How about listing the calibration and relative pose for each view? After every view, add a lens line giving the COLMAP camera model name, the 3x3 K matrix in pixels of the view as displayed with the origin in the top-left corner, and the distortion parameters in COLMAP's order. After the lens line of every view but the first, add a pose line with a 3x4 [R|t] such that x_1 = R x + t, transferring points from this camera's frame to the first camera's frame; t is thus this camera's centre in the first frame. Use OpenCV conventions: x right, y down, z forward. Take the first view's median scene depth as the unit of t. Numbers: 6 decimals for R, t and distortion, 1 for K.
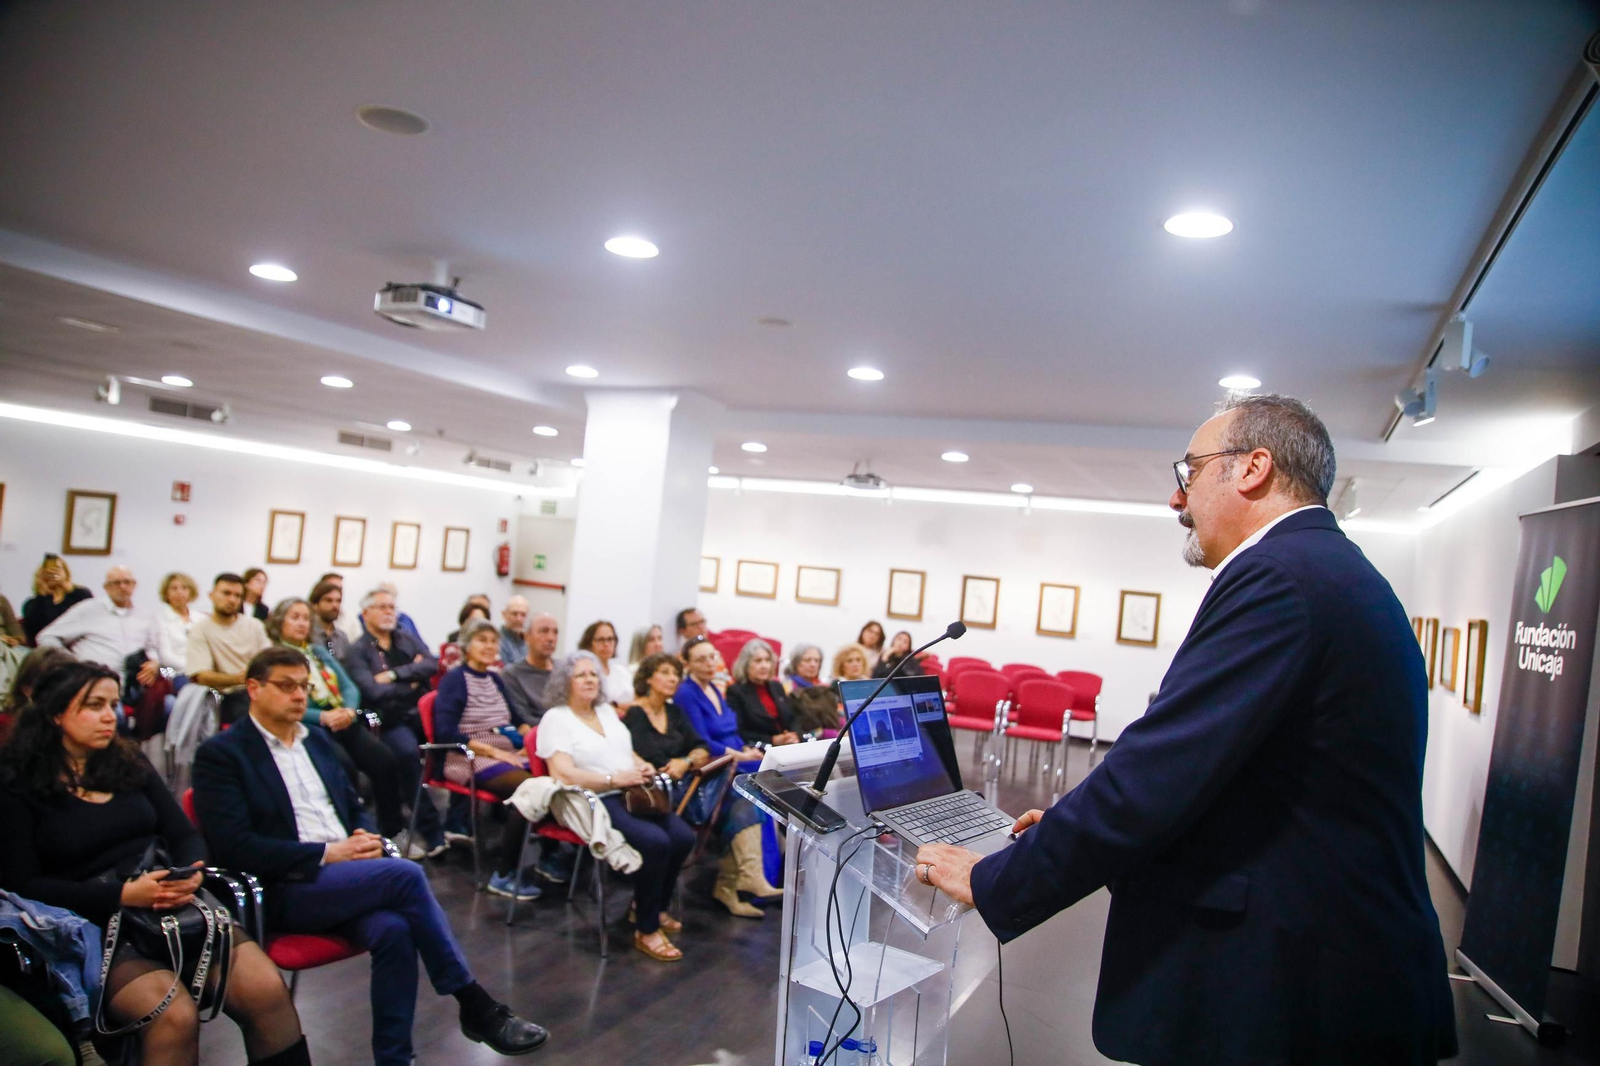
lens RADIAL K [[1135.8, 0, 768.0], [0, 1135.8, 540.5], [0, 0, 1]] dist [-0.124122, 0.102060]
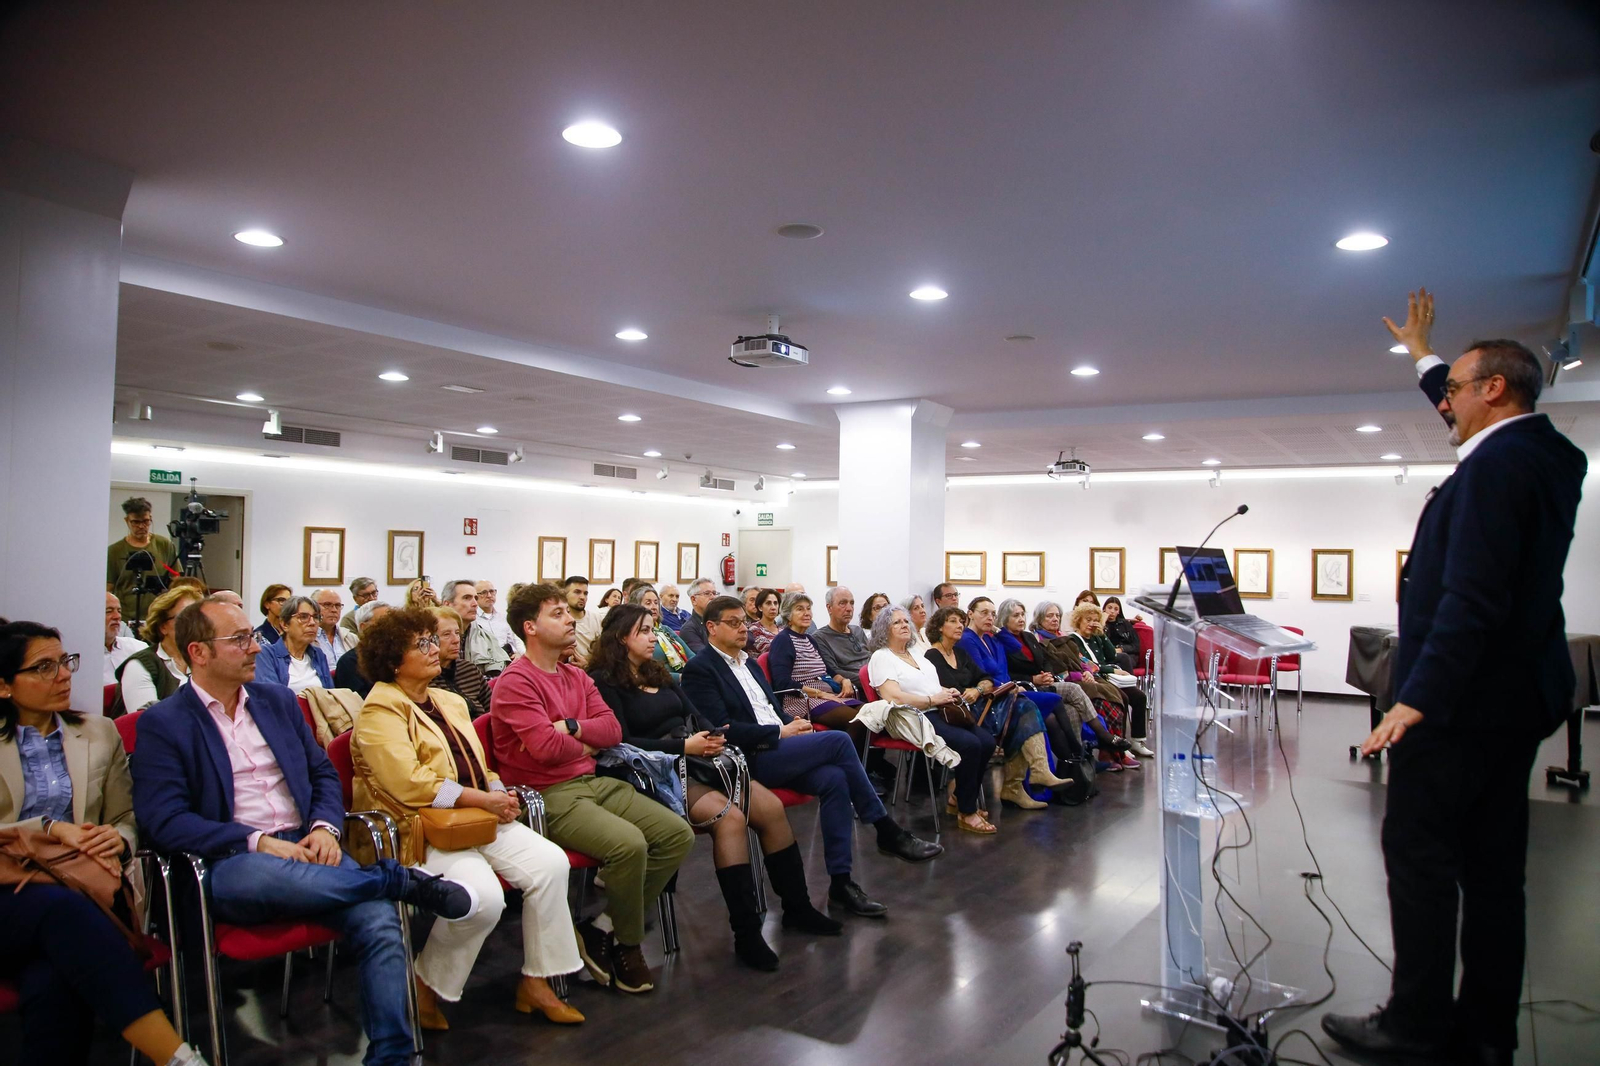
lens RADIAL K [[1135.8, 0, 768.0], [0, 1135.8, 540.5], [0, 0, 1]] dist [-0.124122, 0.102060]
pose [[0.986696, -0.077515, -0.142905, -0.111861], [0.075666, 0.996965, -0.018333, 0.035655], [0.143893, 0.007276, 0.989567, -0.290875]]
